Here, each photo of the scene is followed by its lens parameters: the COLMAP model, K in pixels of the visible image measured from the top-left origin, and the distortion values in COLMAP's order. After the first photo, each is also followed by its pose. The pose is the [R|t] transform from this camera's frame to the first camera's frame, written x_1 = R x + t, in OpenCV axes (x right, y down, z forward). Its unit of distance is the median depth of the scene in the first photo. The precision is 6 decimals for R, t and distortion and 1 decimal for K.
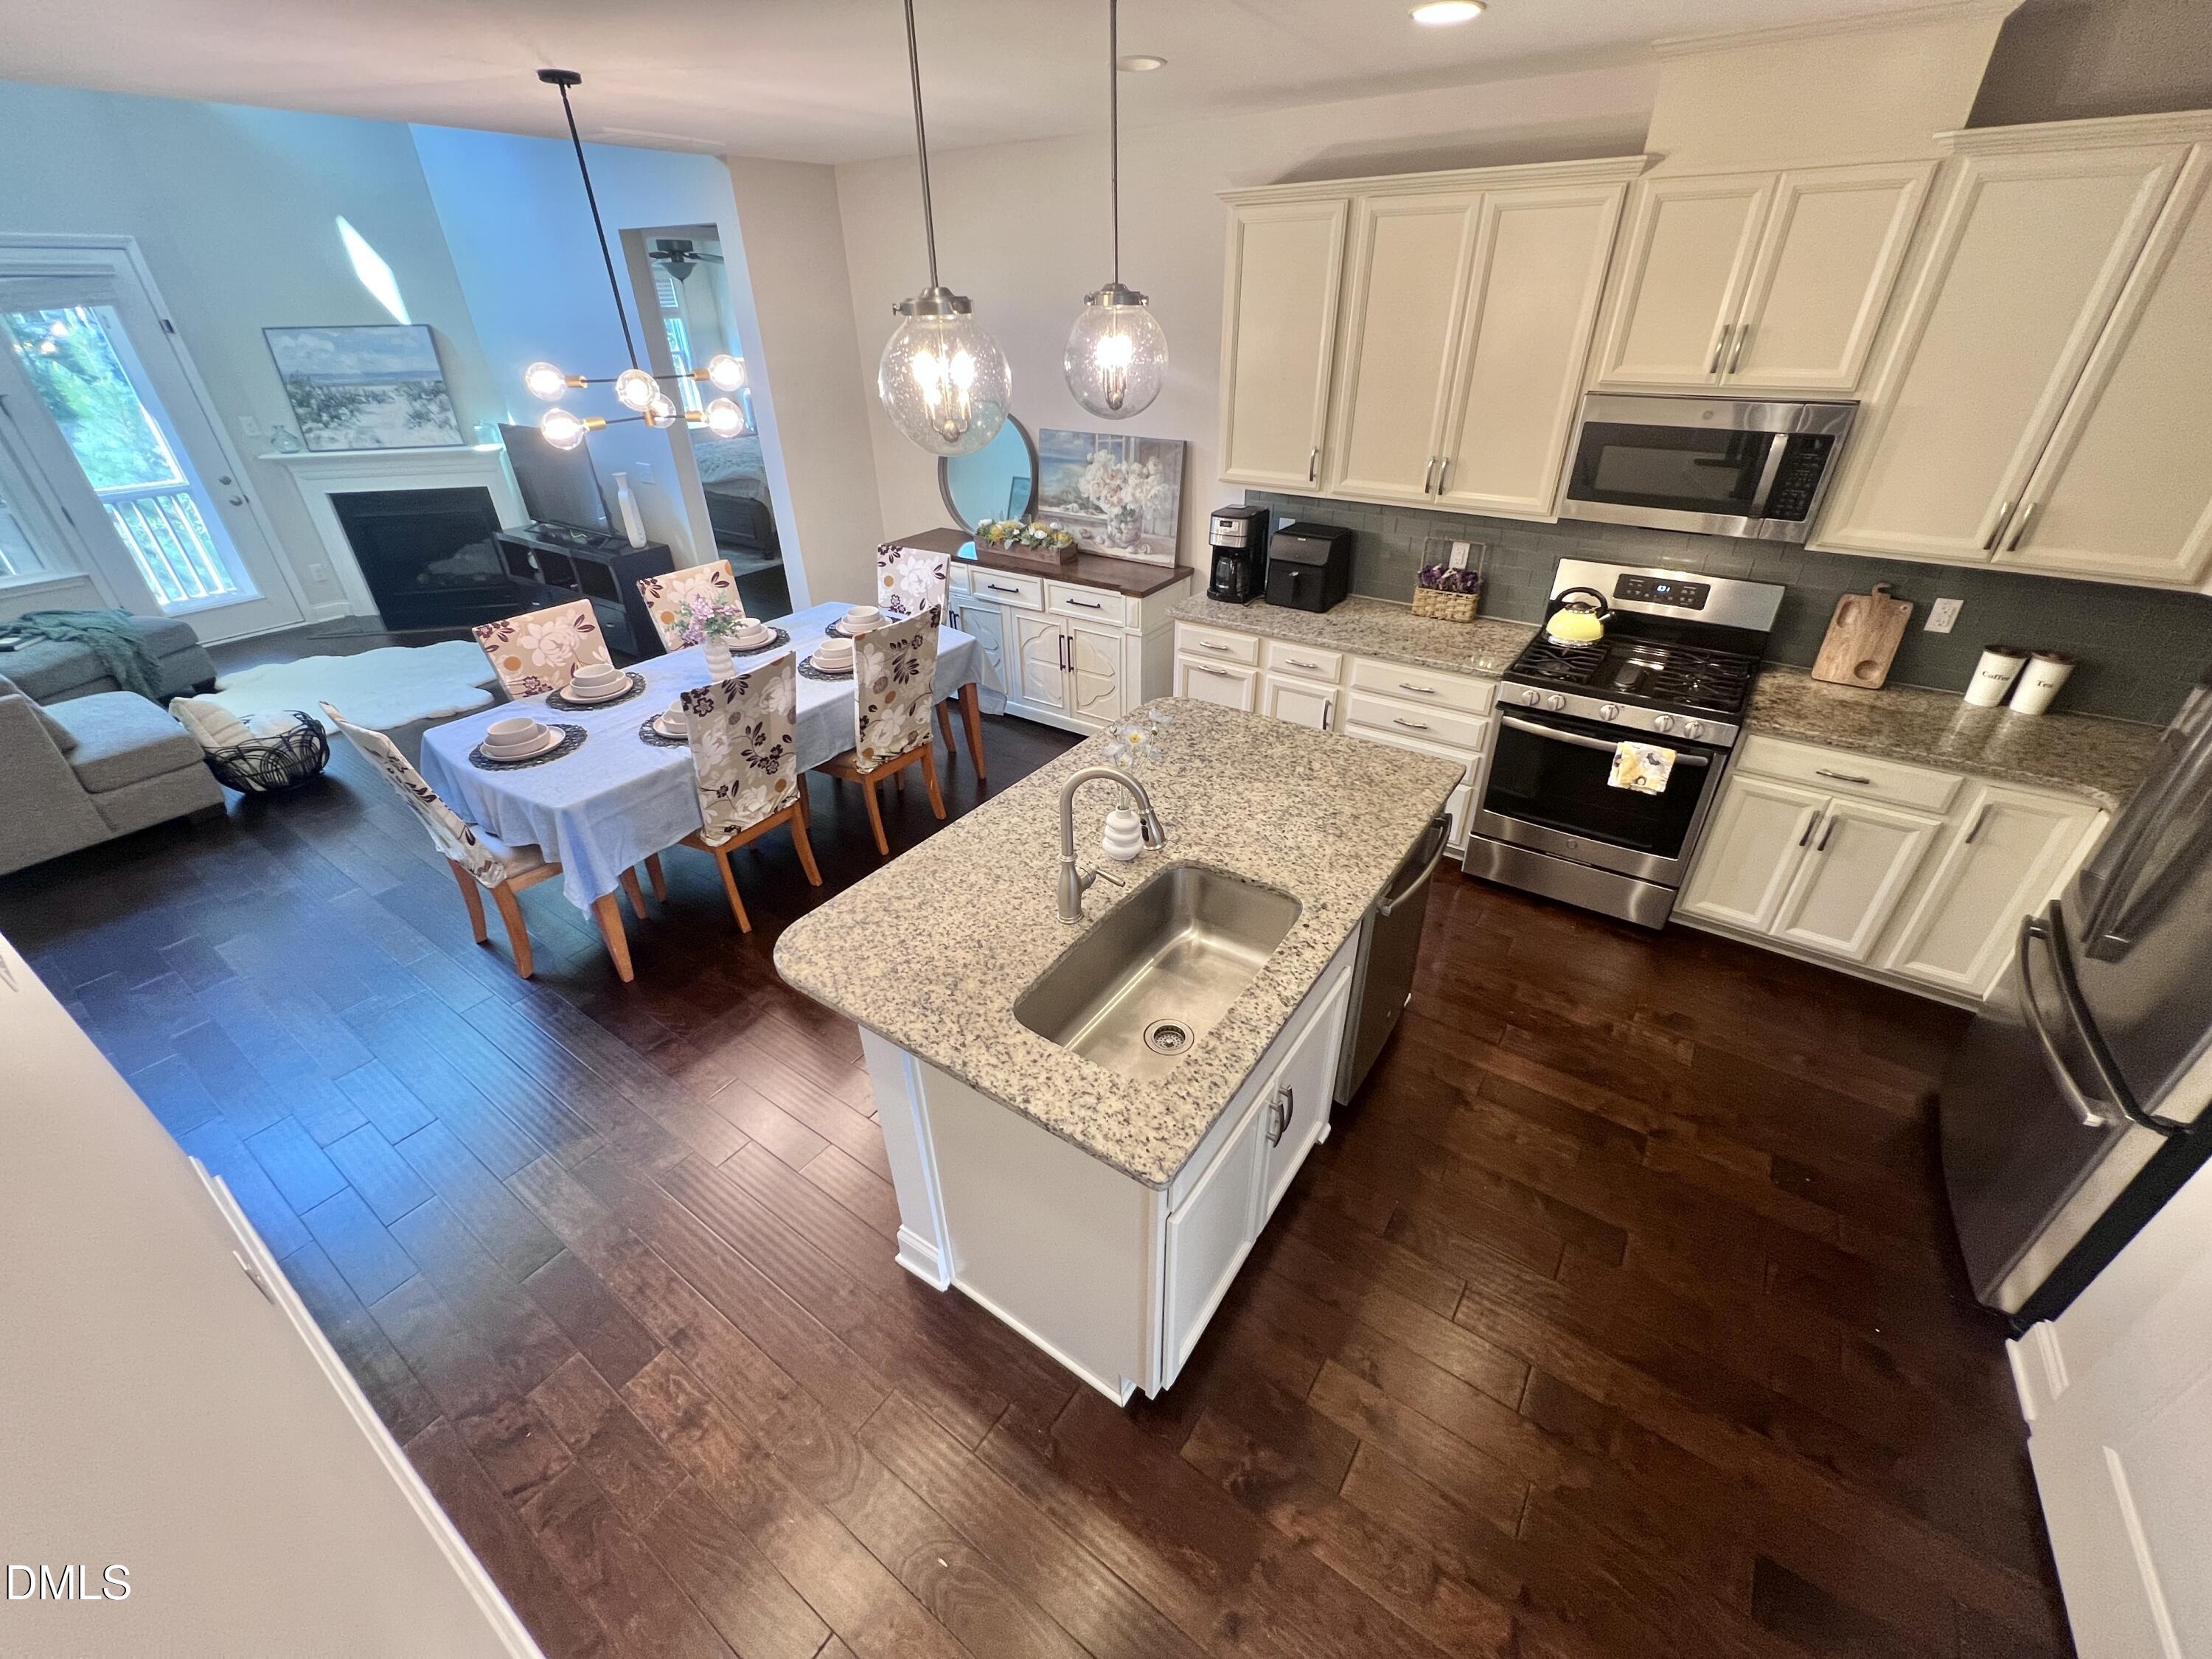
lens RADIAL K [[893.9, 0, 1104.2], [0, 893.9, 828.8], [0, 0, 1]] dist [-0.004216, 0.001705]
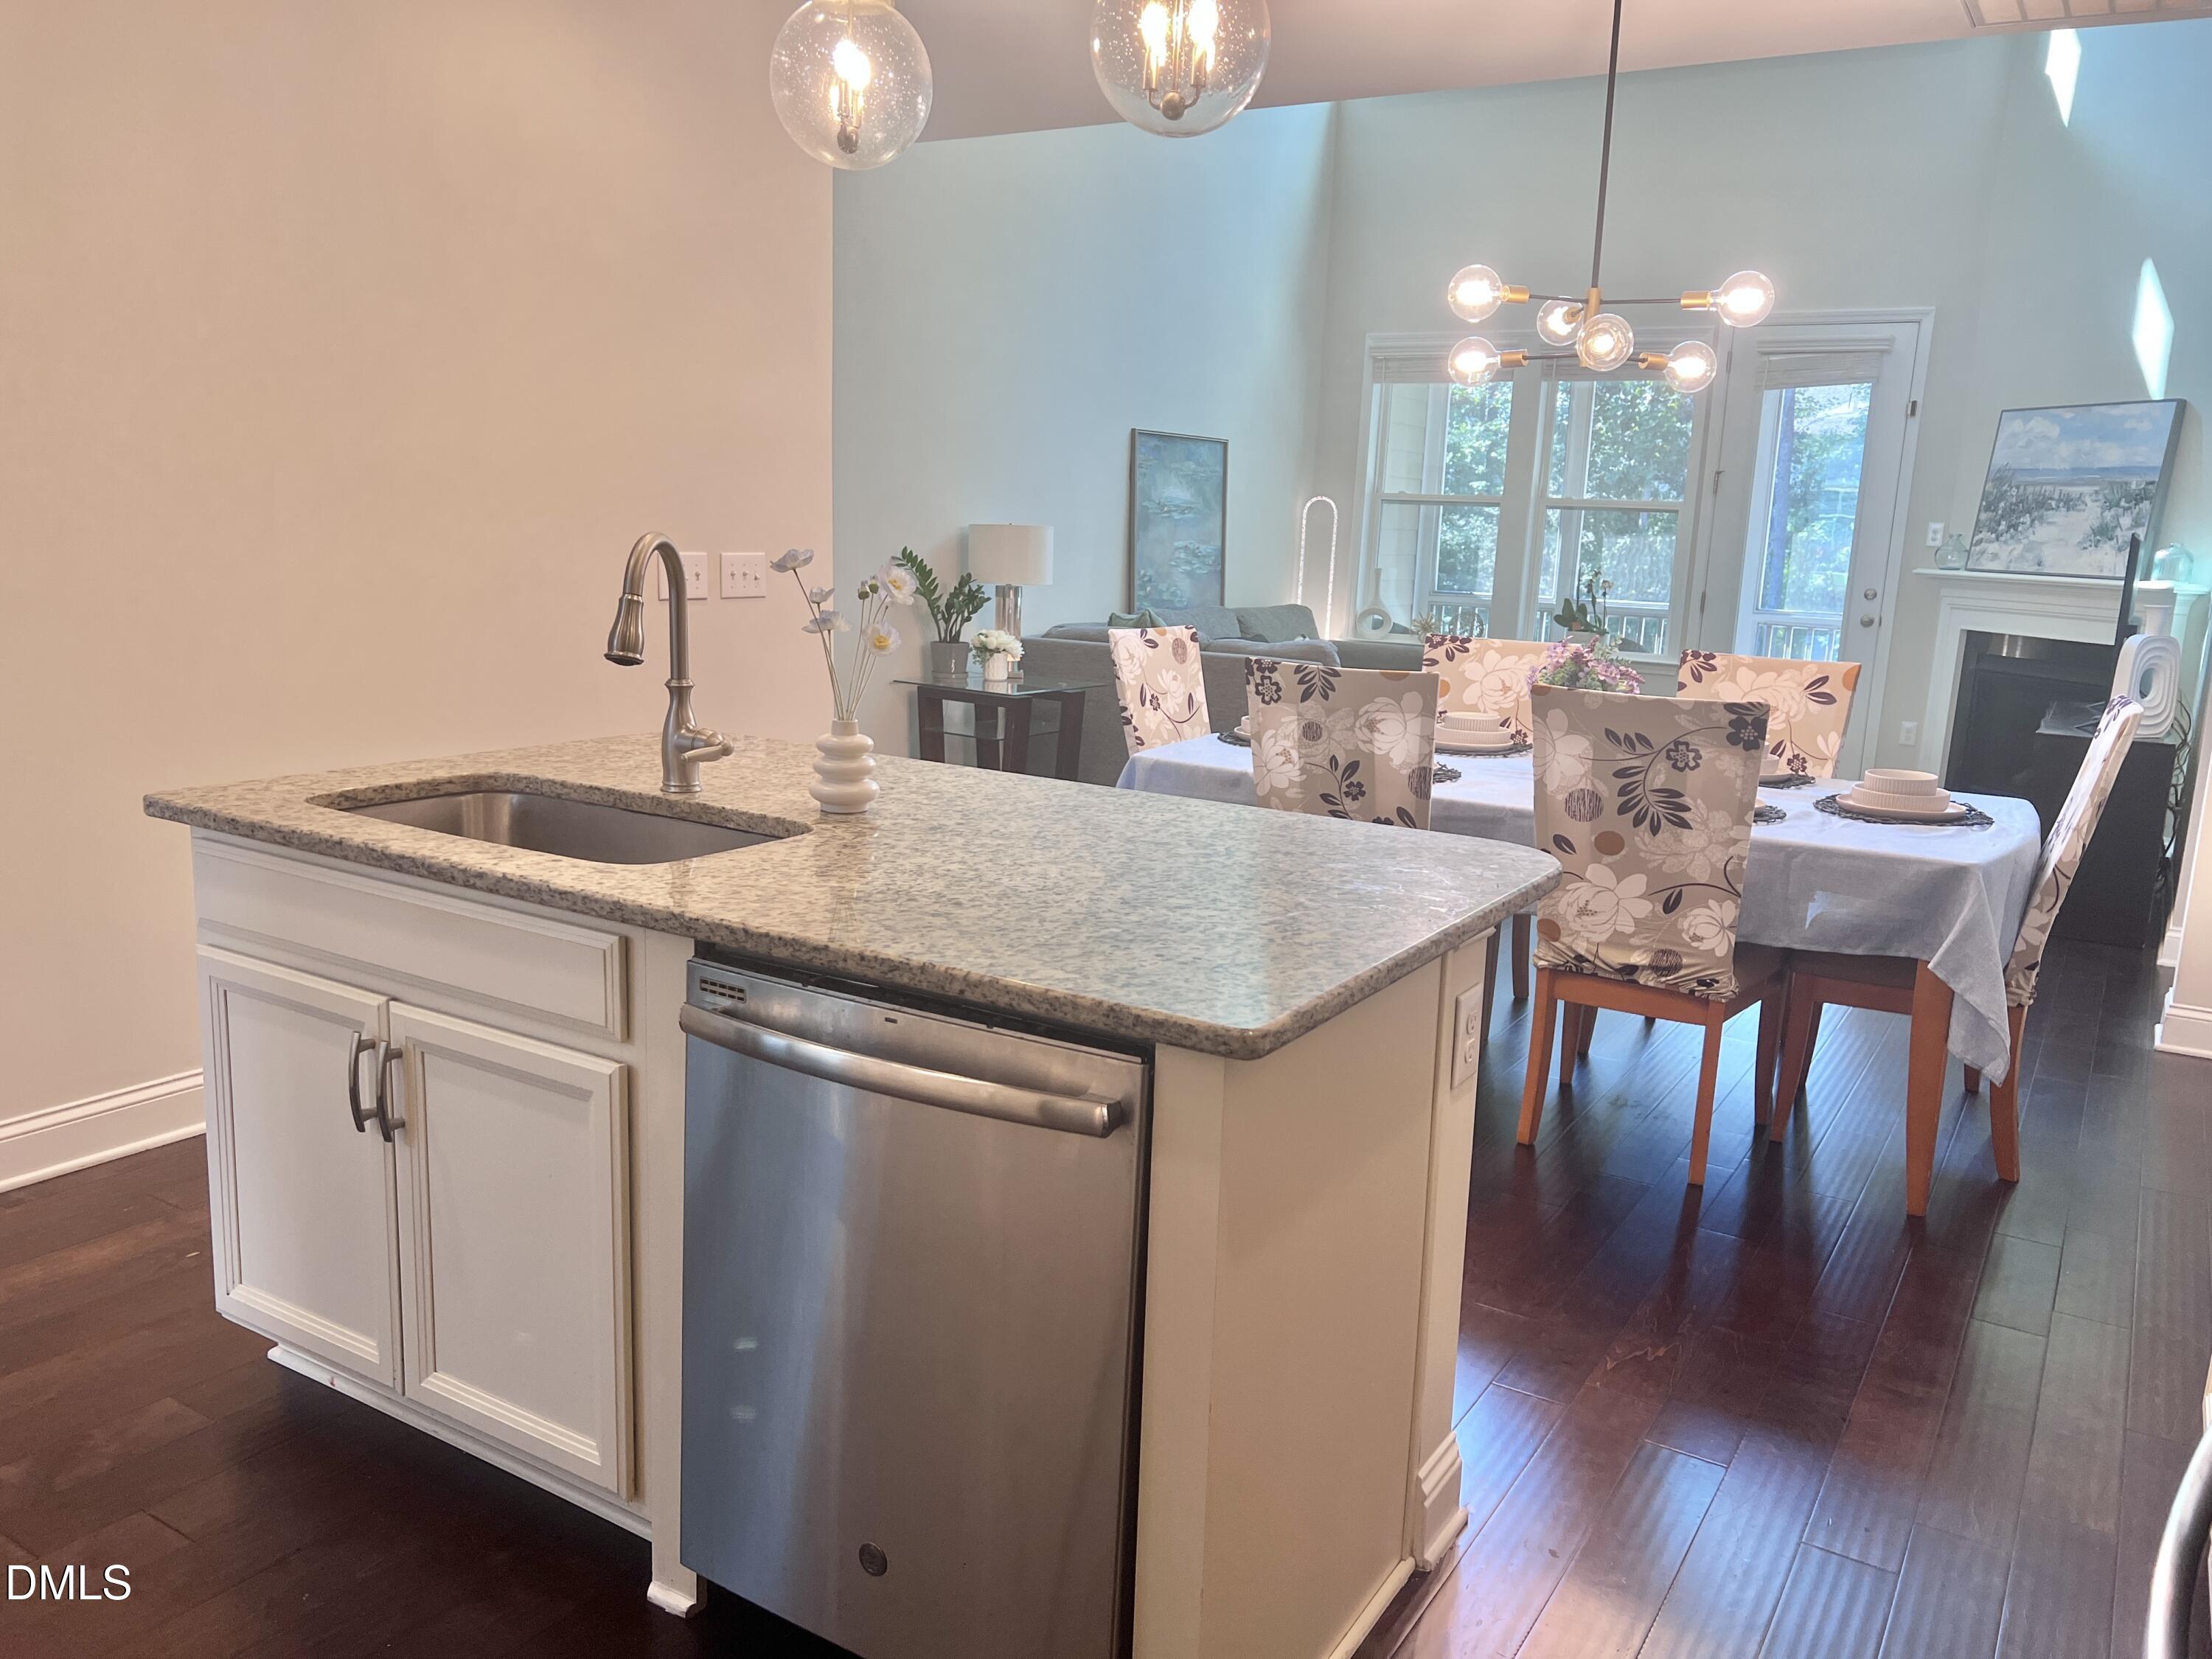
lens RADIAL K [[1662.6, 0, 1109.1], [0, 1662.6, 852.9], [0, 0, 1]] dist [0.045182, -0.065038]
pose [[0.053053, 0.216202, -0.974906, 0.646420], [-0.549234, 0.821668, 0.152331, -0.125338], [0.833983, 0.527370, 0.162338, 0.584246]]
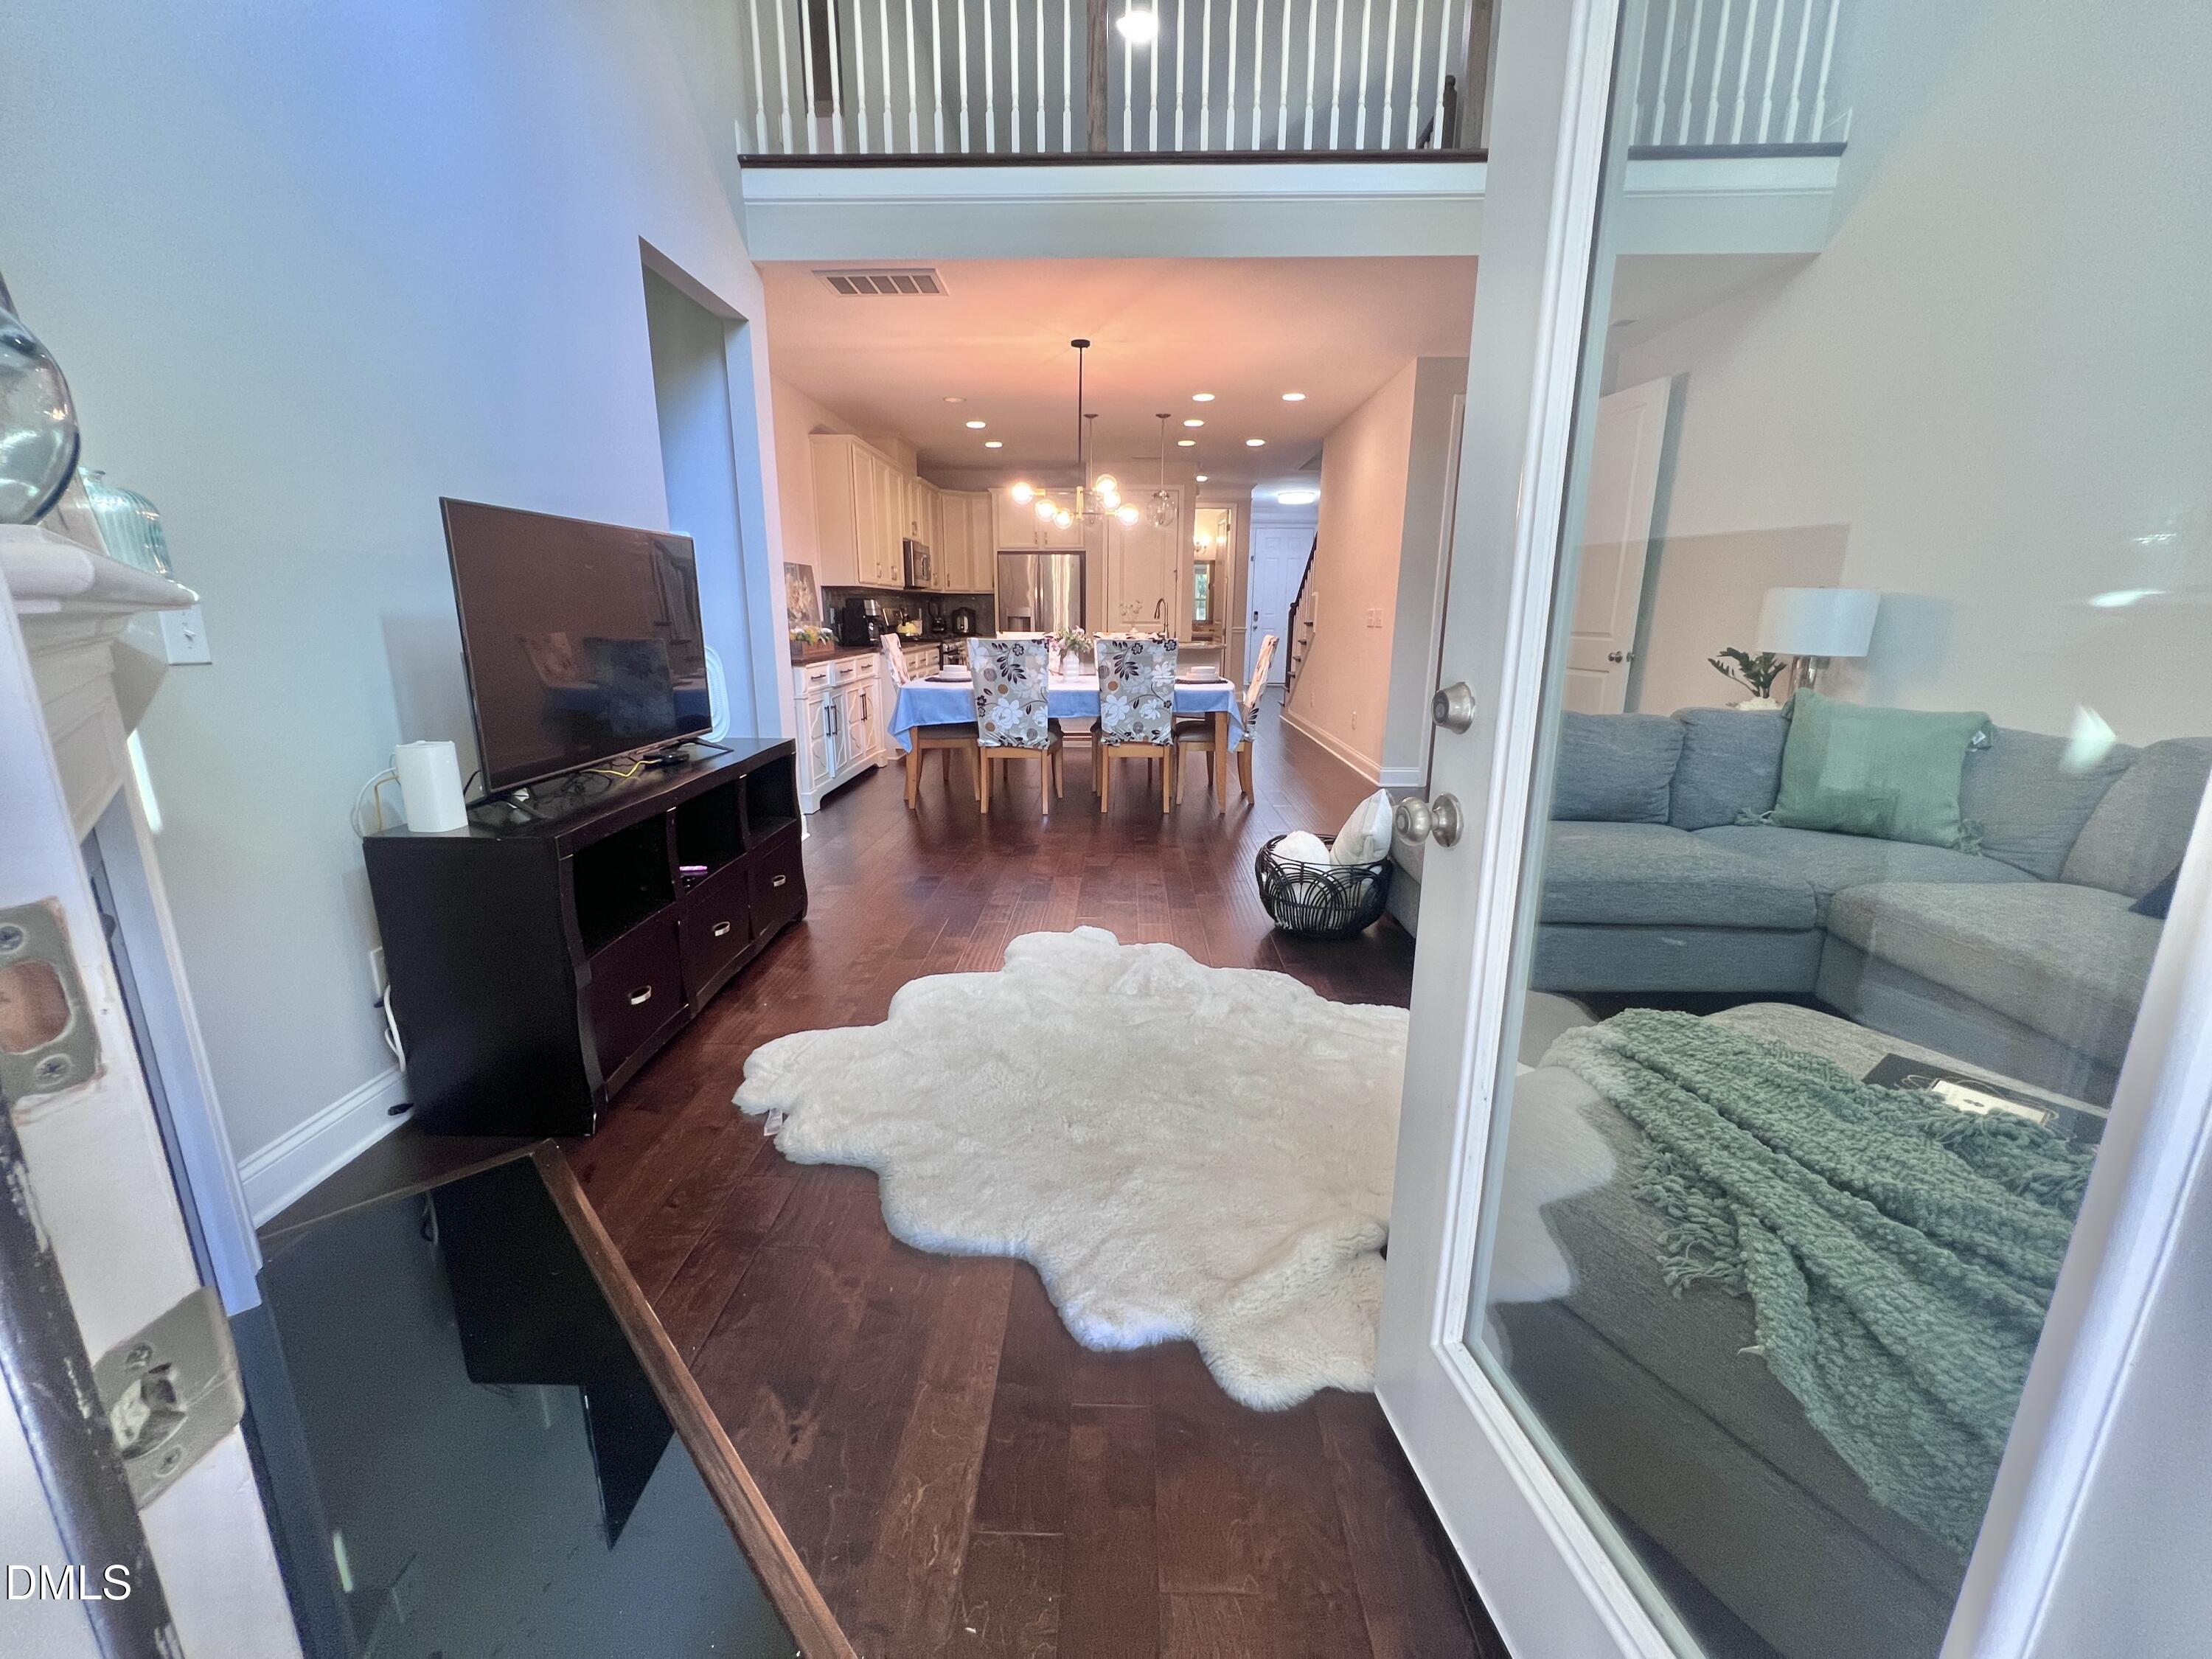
lens RADIAL K [[893.9, 0, 1097.7], [0, 893.9, 826.3], [0, 0, 1]] dist [-0.004216, 0.001705]
pose [[-0.548027, -0.182583, 0.816290, -1.710192], [0.437259, 0.769397, 0.465654, -0.658467], [-0.713071, 0.612121, -0.341814, 1.617715]]
